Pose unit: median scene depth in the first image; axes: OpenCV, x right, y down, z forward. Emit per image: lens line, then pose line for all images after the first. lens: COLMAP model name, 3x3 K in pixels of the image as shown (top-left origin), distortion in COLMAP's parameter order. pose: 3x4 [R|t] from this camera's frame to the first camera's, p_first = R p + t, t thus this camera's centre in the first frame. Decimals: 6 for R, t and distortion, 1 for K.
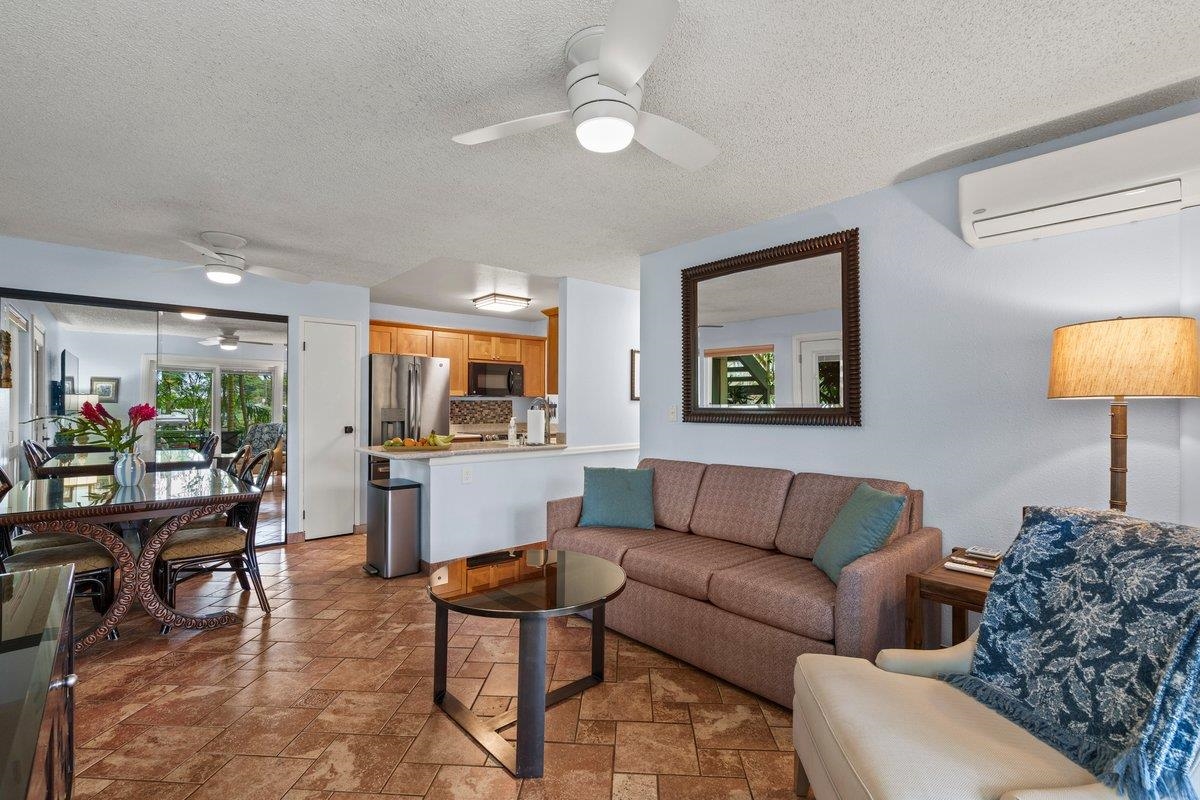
lens RADIAL K [[556.1, 0, 595.2], [0, 556.1, 399.0], [0, 0, 1]] dist [0.001705, 0.000277]
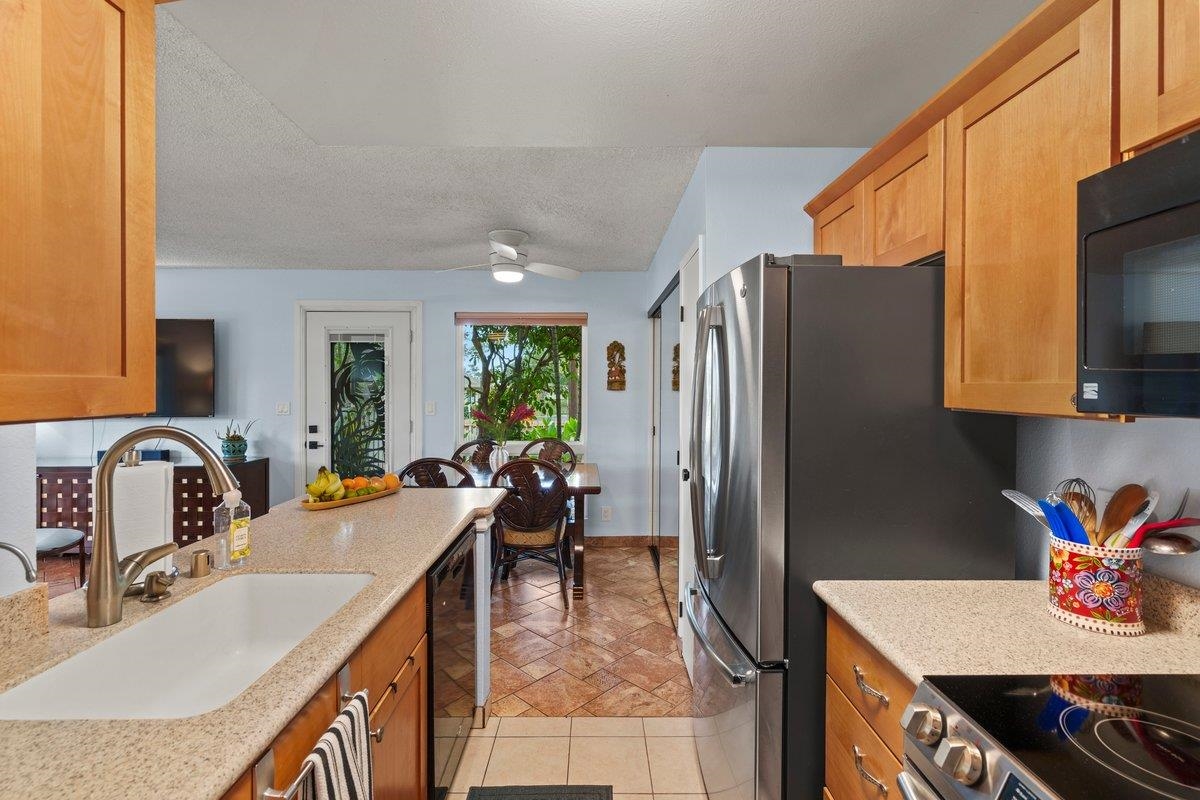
lens RADIAL K [[549.1, 0, 598.3], [0, 549.1, 386.7], [0, 0, 1]] dist [-0.001698, 0.000511]
pose [[-0.651602, 0.002330, -0.758558, -0.014679], [0.001748, 0.999997, 0.001570, -0.020974], [0.758559, -0.000303, -0.651604, 1.115183]]
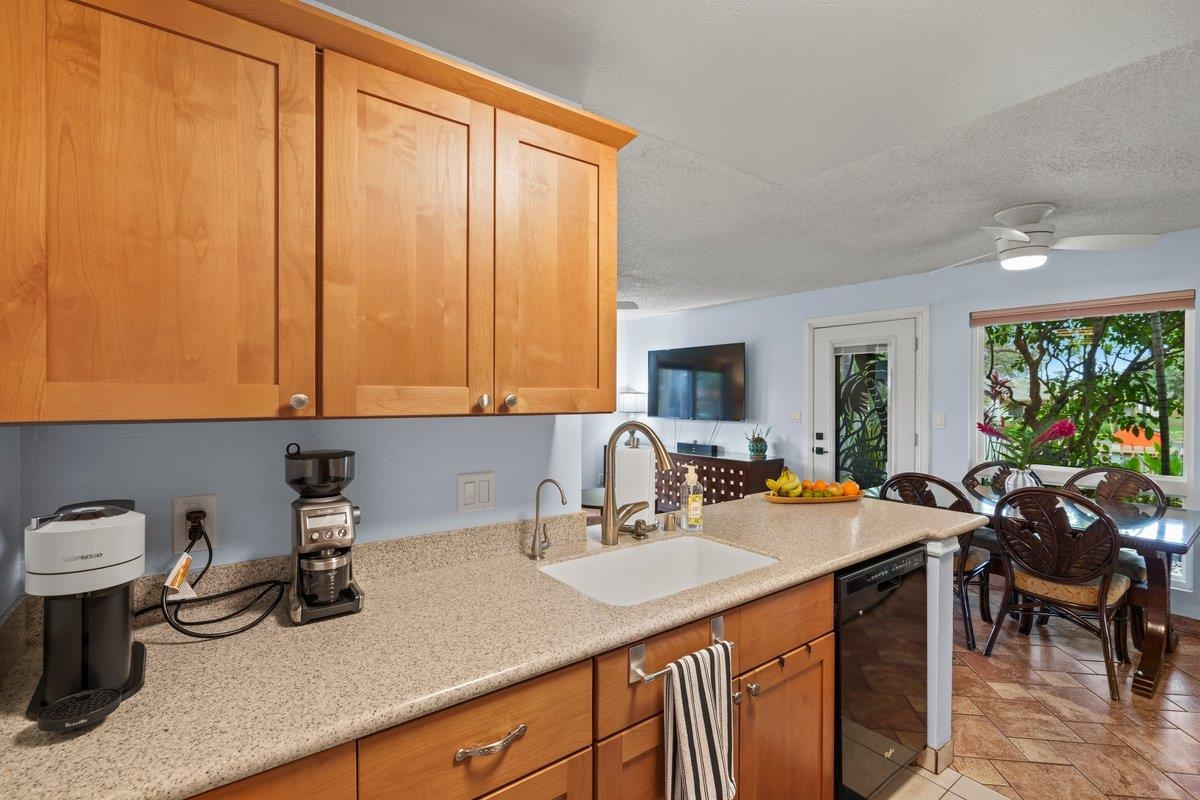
lens RADIAL K [[541.9, 0, 597.3], [0, 541.9, 395.9], [0, 0, 1]] dist [0.000006, 0.000602]
pose [[-0.997173, -0.000974, 0.075136, -0.063822], [-0.001142, 0.999997, -0.002192, -0.019938], [-0.075133, -0.002272, -0.997171, 1.161924]]
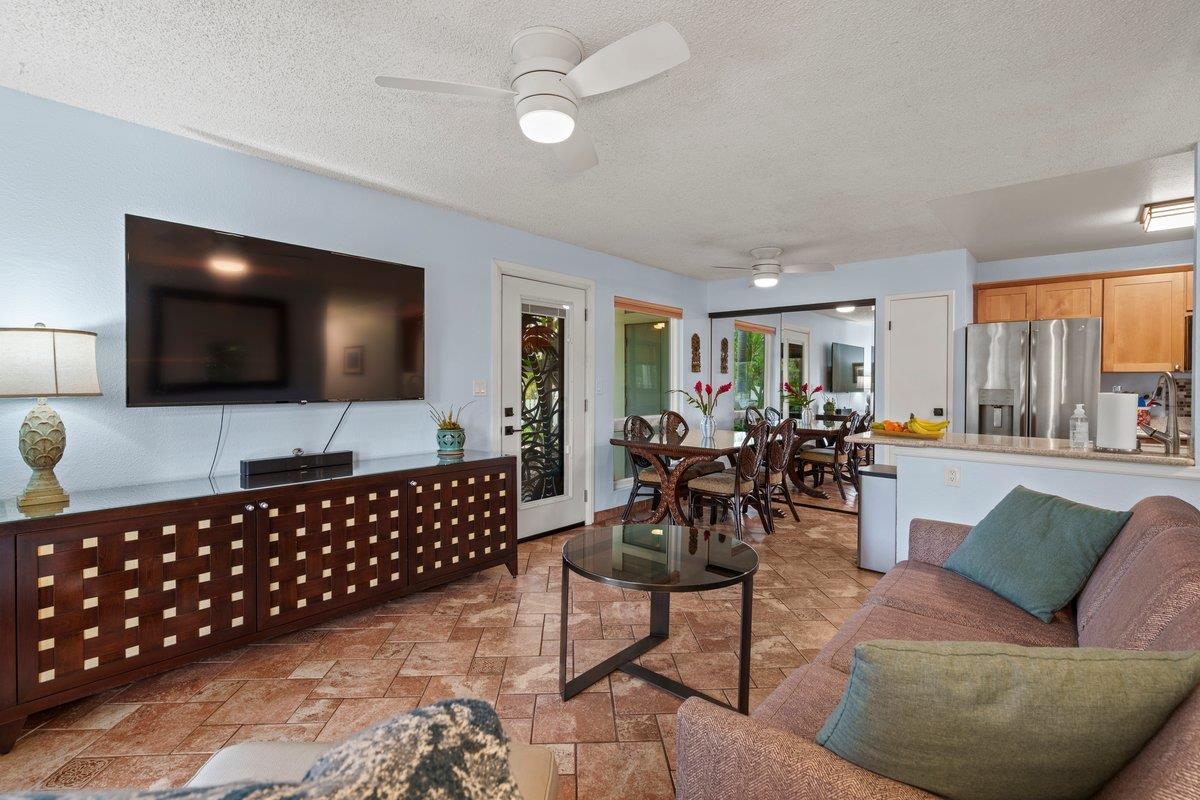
lens RADIAL K [[549.1, 0, 598.3], [0, 549.1, 386.7], [0, 0, 1]] dist [-0.001698, 0.000511]
pose [[0.103437, 0.005674, -0.994620, 0.347205], [0.004046, 0.999973, 0.006126, 0.005831], [0.994628, -0.004658, 0.103412, 0.319472]]
